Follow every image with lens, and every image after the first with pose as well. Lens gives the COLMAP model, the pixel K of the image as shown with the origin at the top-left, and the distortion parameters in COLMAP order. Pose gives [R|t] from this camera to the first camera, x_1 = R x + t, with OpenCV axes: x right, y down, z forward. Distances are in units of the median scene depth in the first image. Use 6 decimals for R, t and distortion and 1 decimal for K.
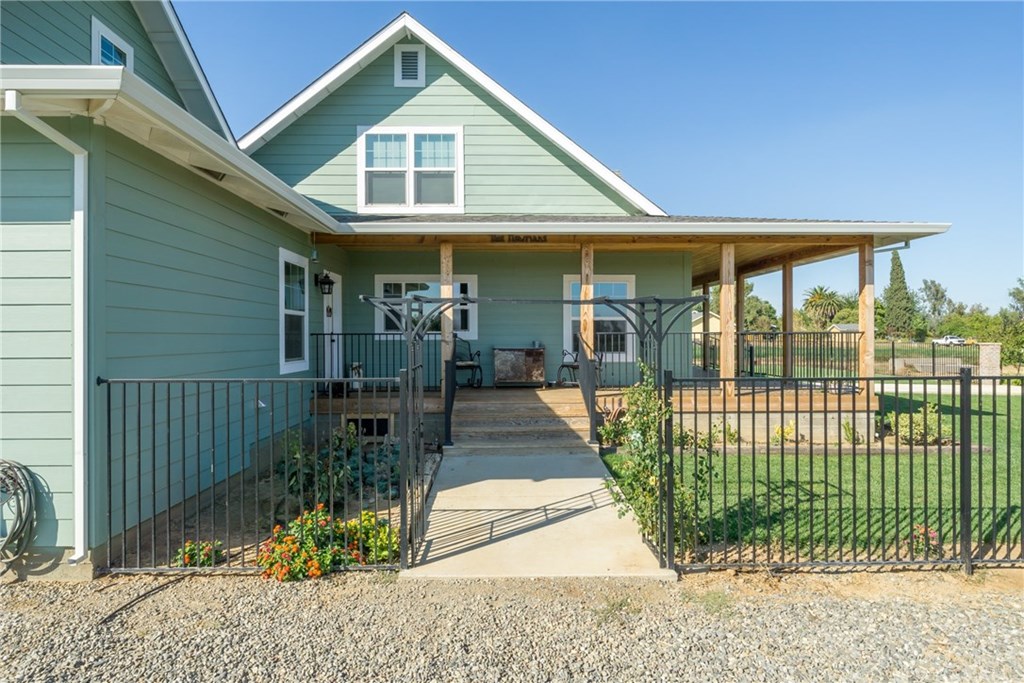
lens RADIAL K [[564.1, 0, 510.3], [0, 564.1, 332.8], [0, 0, 1]] dist [-0.001474, -0.000082]
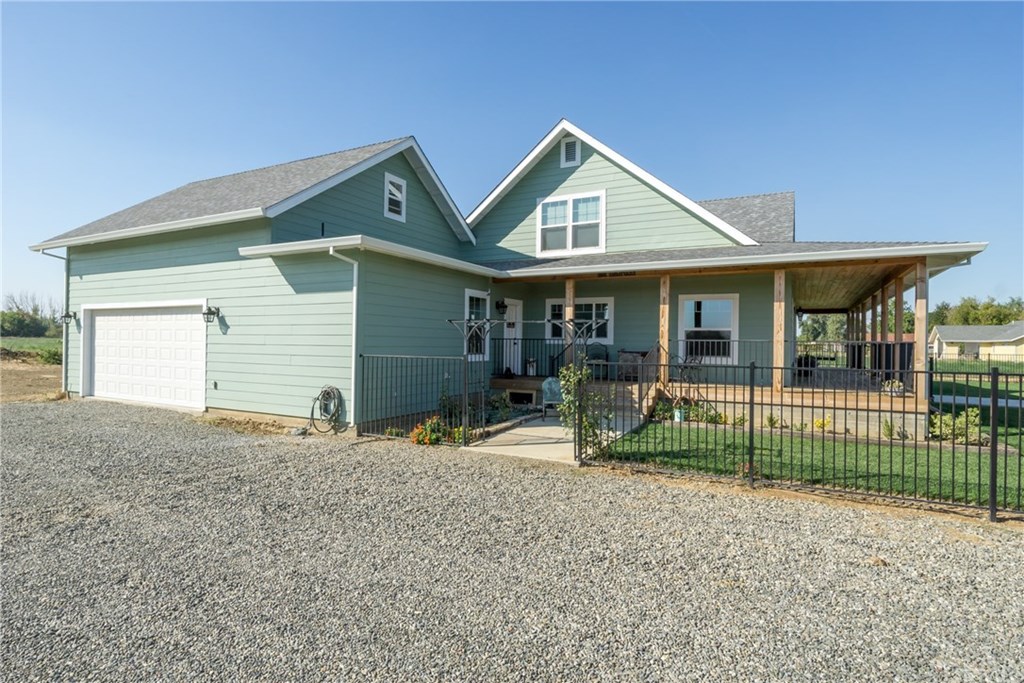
lens RADIAL K [[564.1, 0, 510.3], [0, 564.1, 332.8], [0, 0, 1]] dist [-0.001474, -0.000082]
pose [[0.865516, 0.004482, -0.500860, 0.413386], [-0.012207, 0.999852, -0.012147, 0.003360], [0.500732, 0.016627, 0.865443, -0.308997]]
